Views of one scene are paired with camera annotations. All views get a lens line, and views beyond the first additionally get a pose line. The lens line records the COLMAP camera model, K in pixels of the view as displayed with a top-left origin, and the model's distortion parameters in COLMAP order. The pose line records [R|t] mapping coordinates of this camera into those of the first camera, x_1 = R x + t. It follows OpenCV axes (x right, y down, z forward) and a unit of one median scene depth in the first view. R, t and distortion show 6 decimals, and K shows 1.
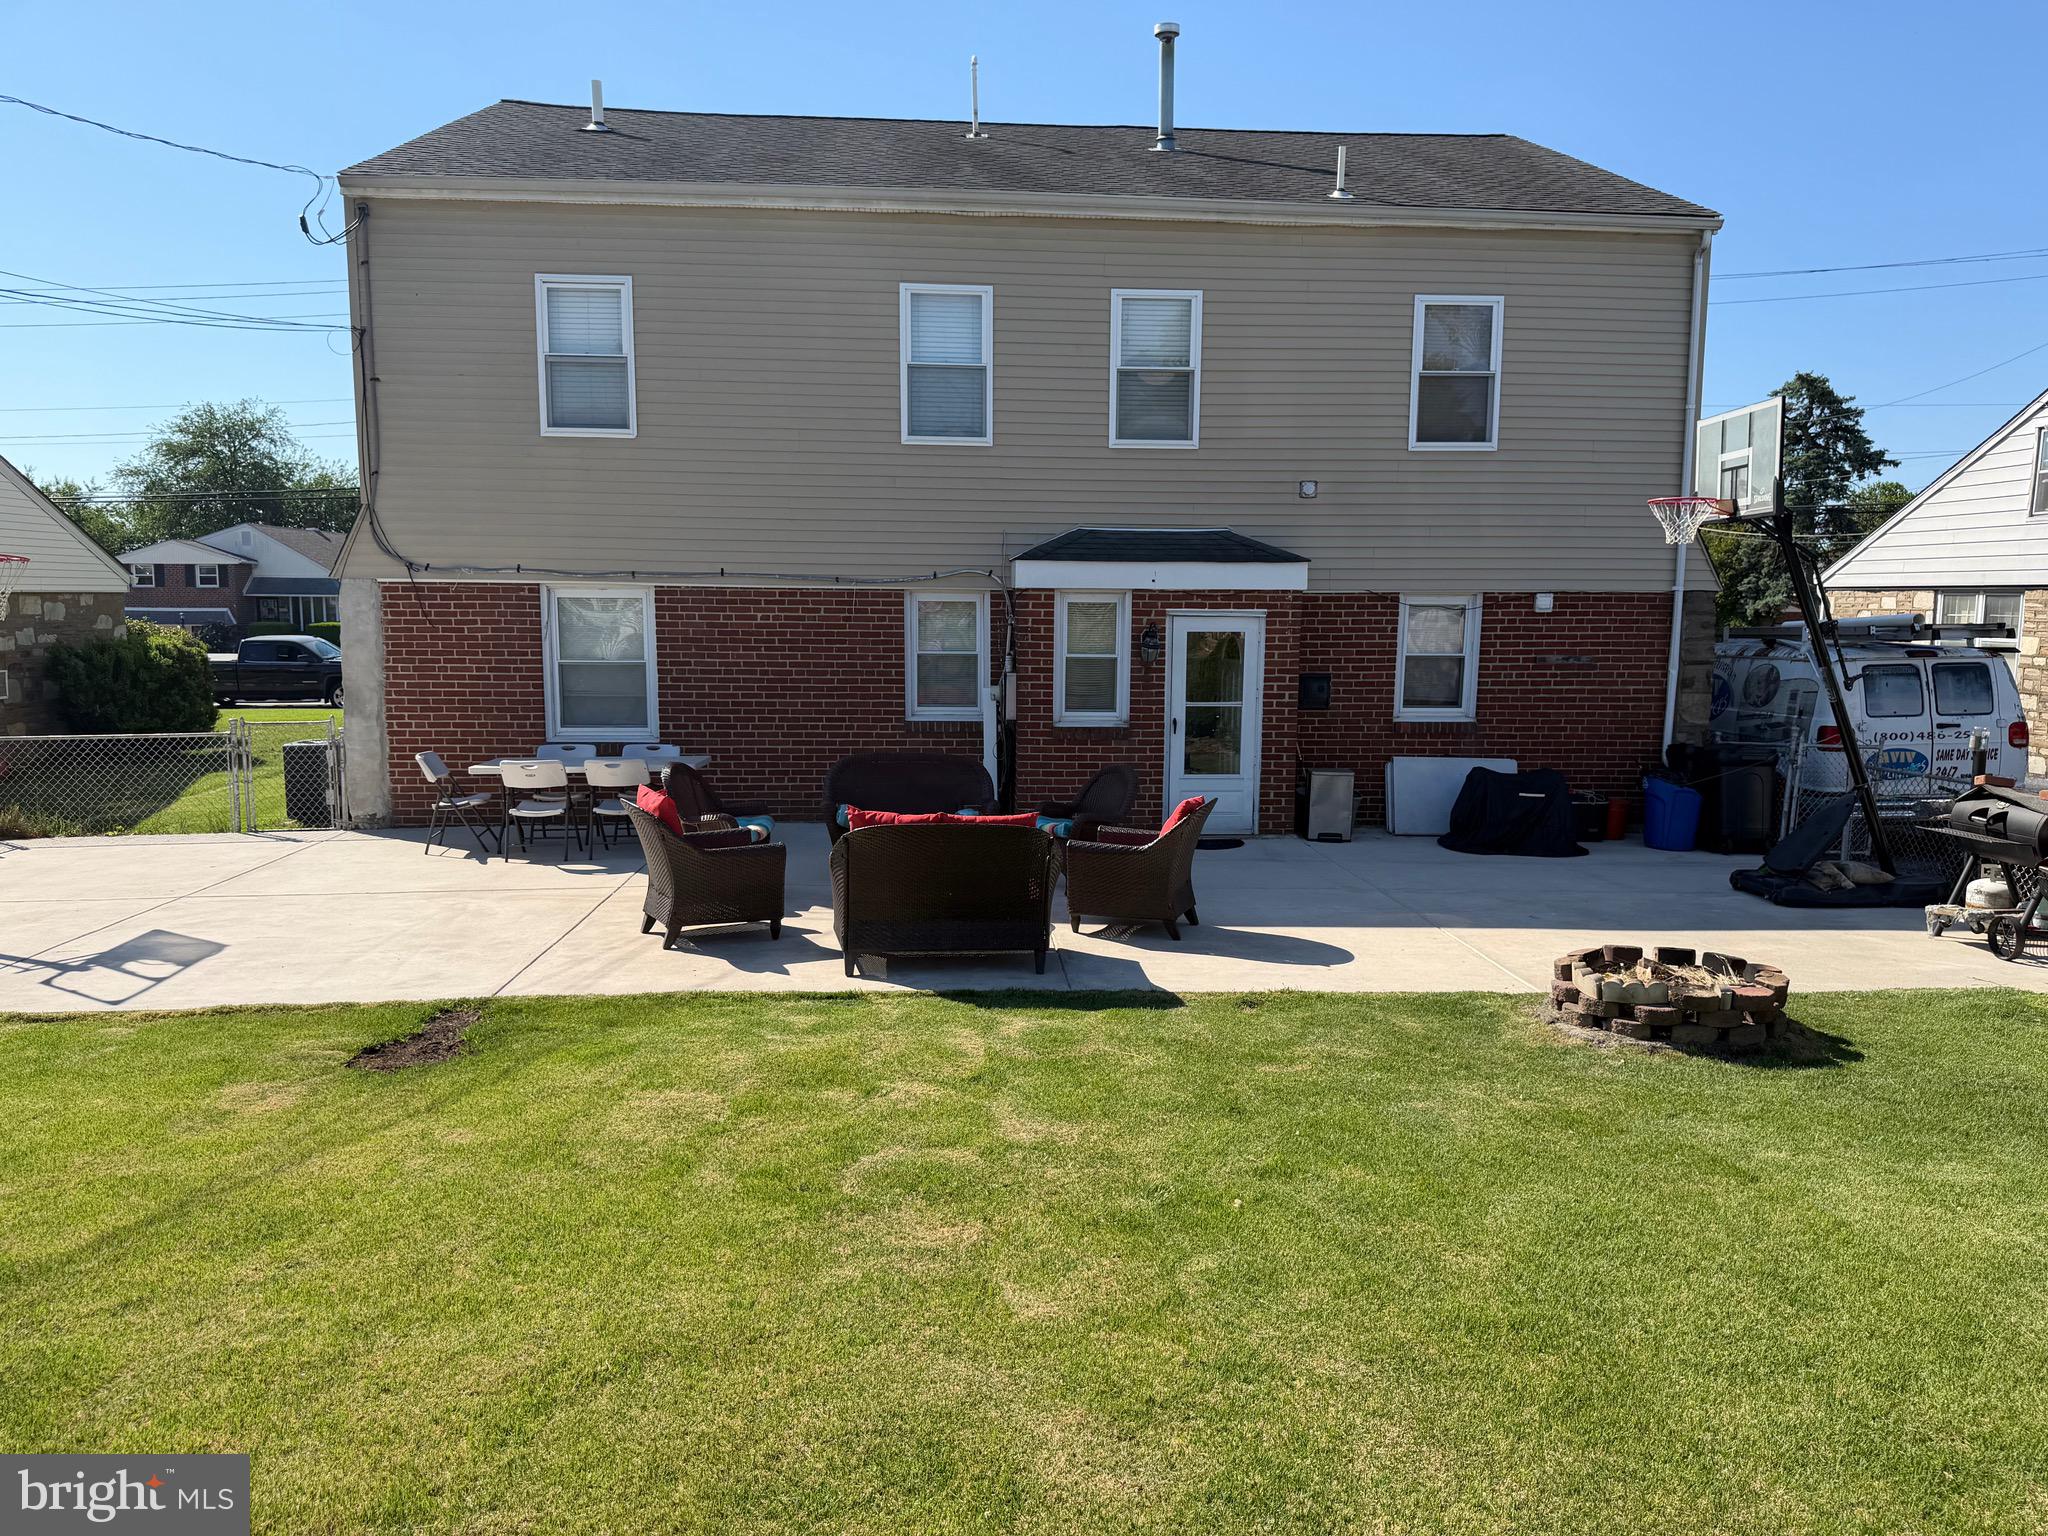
lens RADIAL K [[1425.5, 0, 1030.6], [0, 1425.5, 780.1], [0, 0, 1]] dist [0.148727, -0.269299]
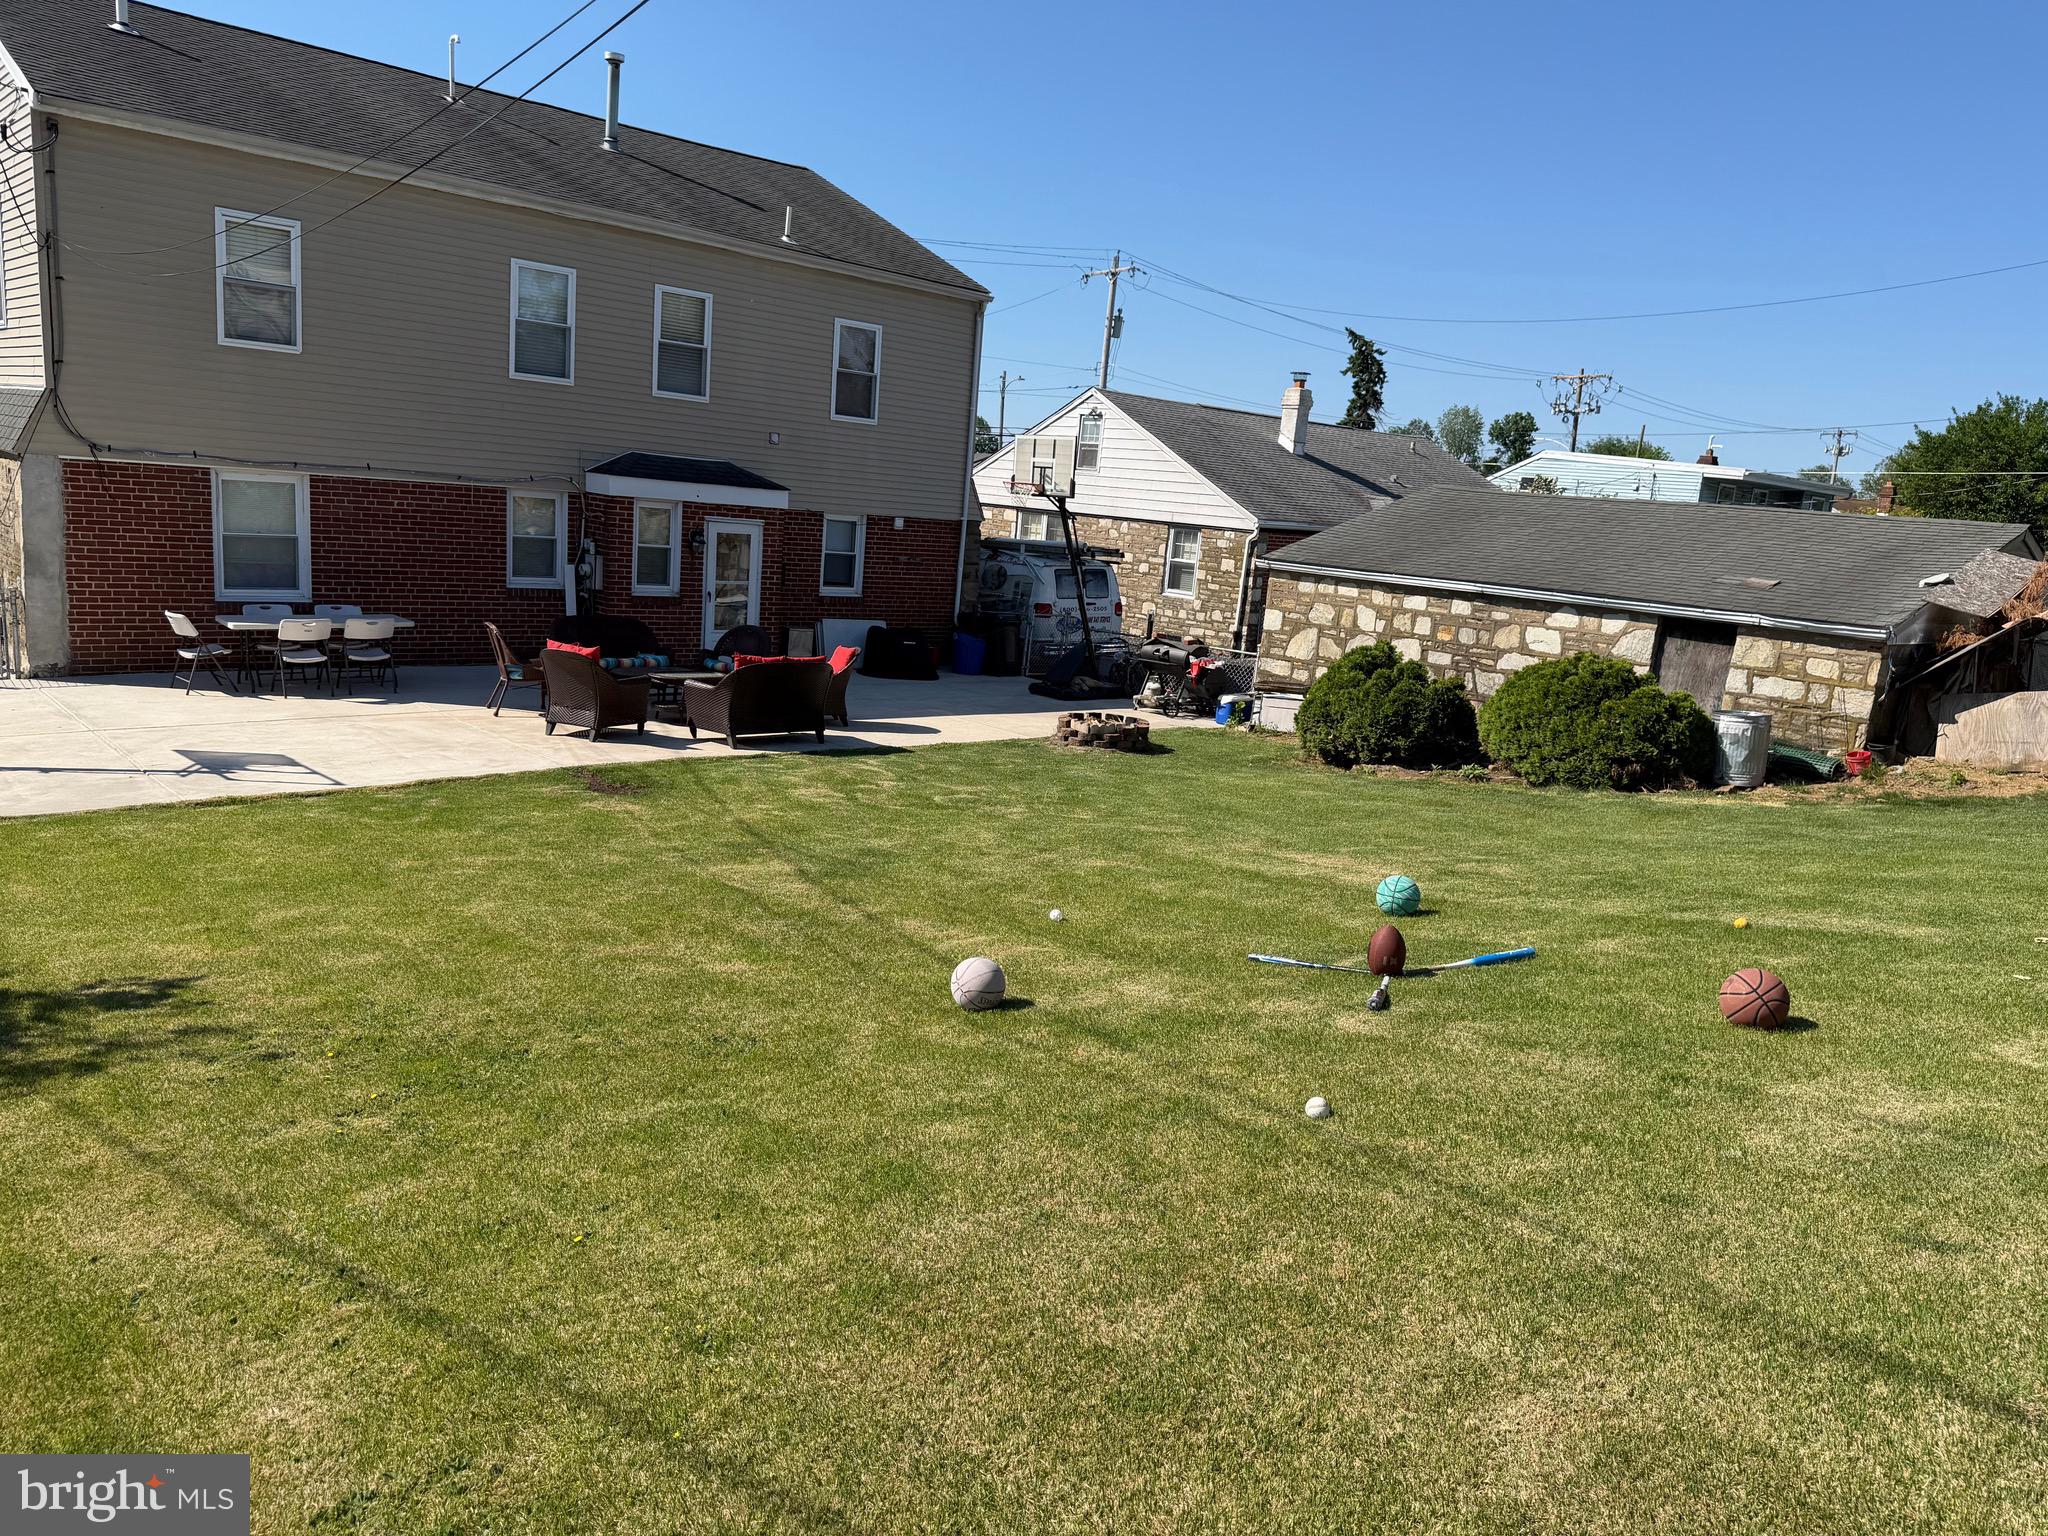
lens RADIAL K [[1438.5, 0, 1028.7], [0, 1438.5, 781.8], [0, 0, 1]] dist [0.048589, -0.055370]
pose [[0.776699, -0.067390, 0.626257, -0.582929], [-0.002045, 0.993985, 0.109496, -0.011092], [-0.629869, -0.086327, 0.771889, -0.369307]]
